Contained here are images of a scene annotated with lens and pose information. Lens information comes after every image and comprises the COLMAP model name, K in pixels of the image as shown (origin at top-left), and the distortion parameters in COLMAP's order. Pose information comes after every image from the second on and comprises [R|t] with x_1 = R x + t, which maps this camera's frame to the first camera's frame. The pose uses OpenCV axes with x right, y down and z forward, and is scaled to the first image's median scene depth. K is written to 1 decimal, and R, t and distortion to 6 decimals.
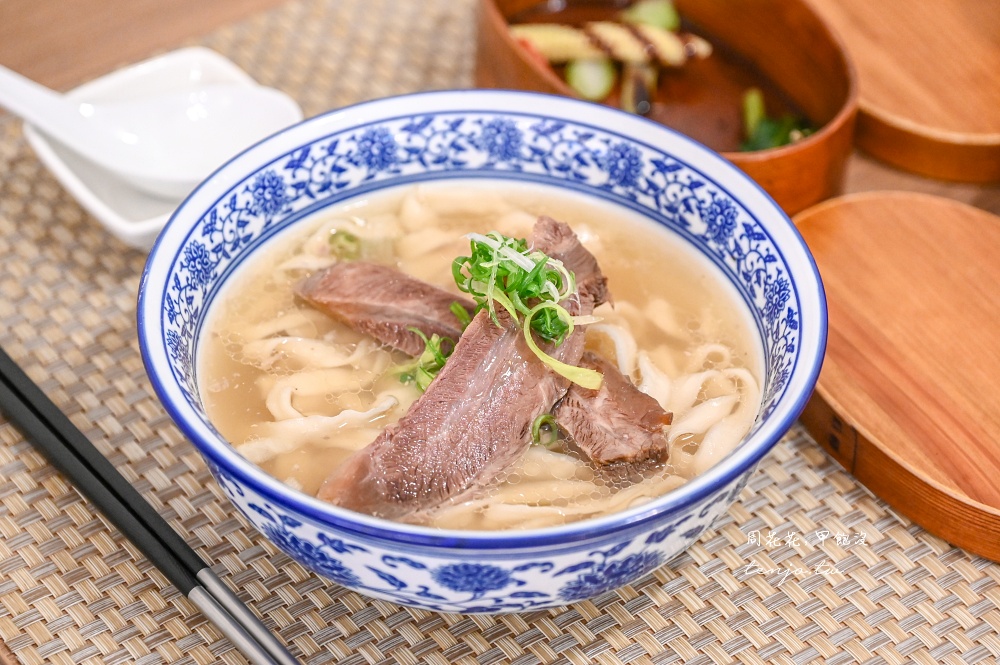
lens RADIAL K [[3226.3, 0, 500.0], [0, 3226.3, 332.5], [0, 0, 1]] dist [-0.704167, 1.260388]
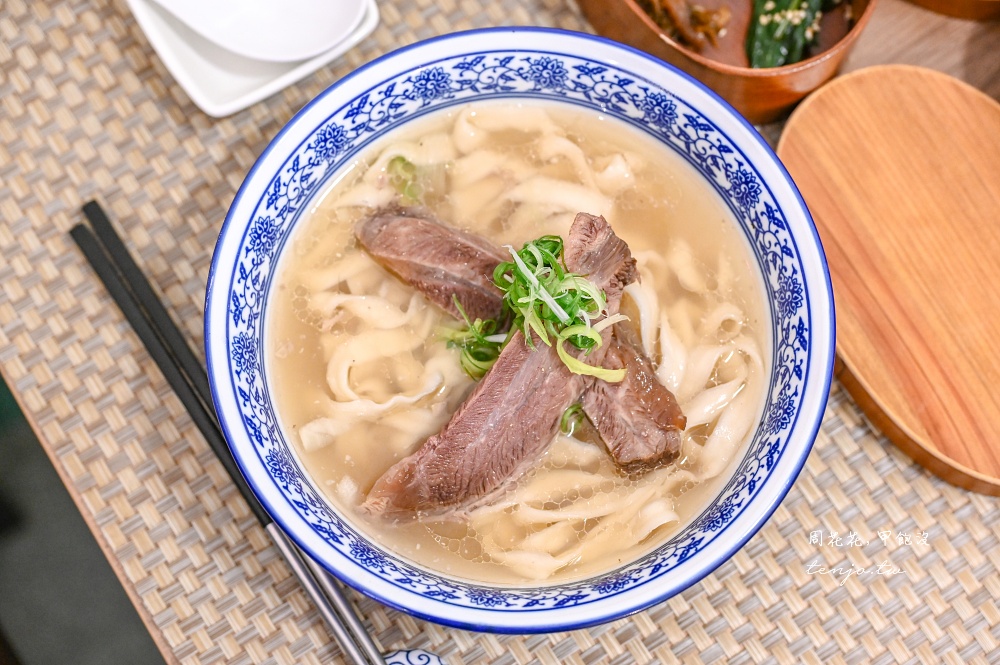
lens RADIAL K [[1688.8, 0, 500.0], [0, 1688.8, 332.5], [0, 0, 1]] dist [-0.217434, 0.053514]
pose [[0.998891, 0.038970, -0.026416, 0.002917], [-0.018332, 0.838766, 0.544184, -0.303261], [0.043364, -0.543096, 0.838550, 0.496767]]
